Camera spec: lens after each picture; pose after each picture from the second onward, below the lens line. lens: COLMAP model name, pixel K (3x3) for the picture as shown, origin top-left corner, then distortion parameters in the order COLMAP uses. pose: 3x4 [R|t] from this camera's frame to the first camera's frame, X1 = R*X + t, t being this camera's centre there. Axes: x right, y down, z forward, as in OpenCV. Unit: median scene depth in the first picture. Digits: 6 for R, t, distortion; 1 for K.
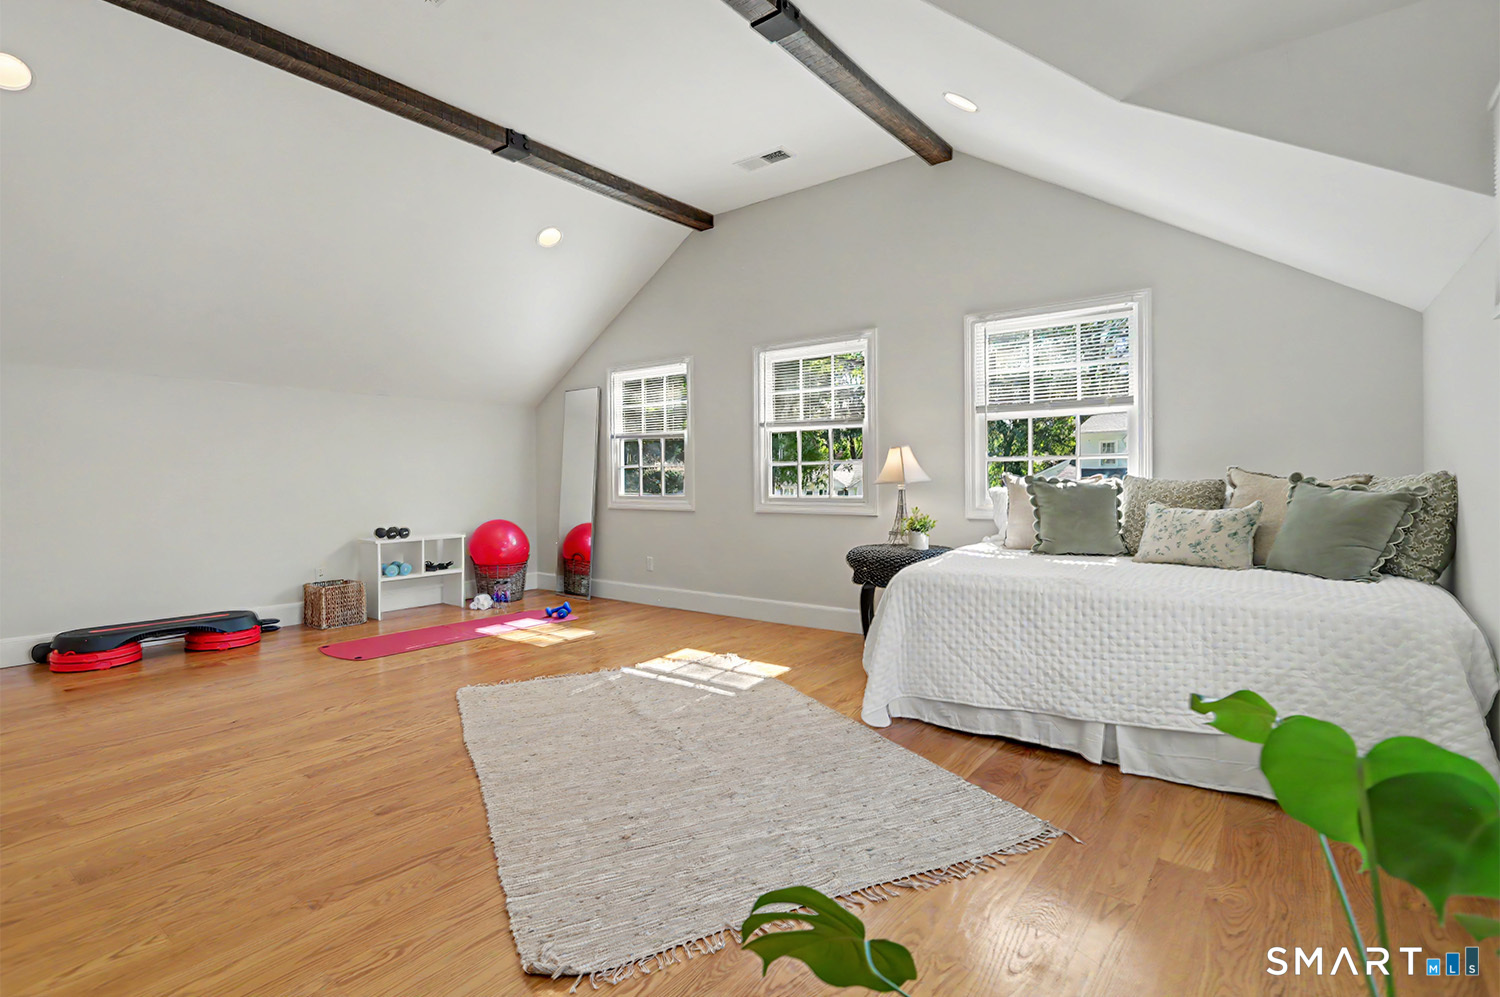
lens RADIAL K [[726.9, 0, 742.3], [0, 726.9, 482.7], [0, 0, 1]] dist [-0.002922, 0.002229]
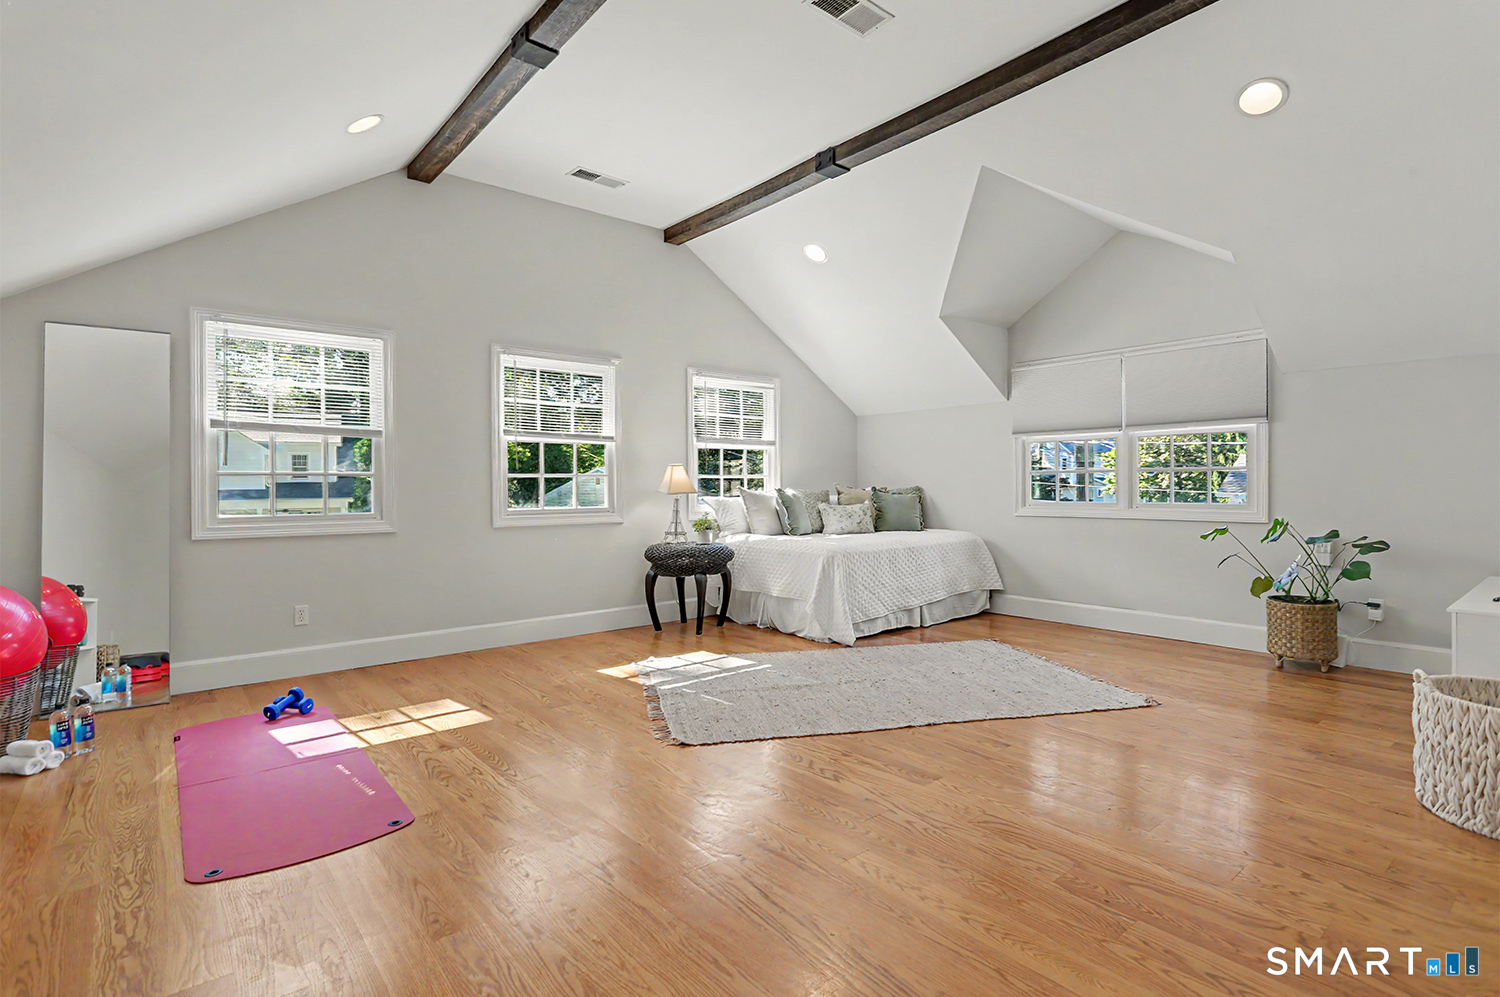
lens RADIAL K [[726.9, 0, 739.7], [0, 726.9, 496.2], [0, 0, 1]] dist [-0.002922, 0.002229]
pose [[0.222872, -0.007414, 0.974819, -0.830050], [0.011399, 0.999923, 0.004999, -0.000431], [-0.974781, 0.009998, 0.222939, 0.522129]]
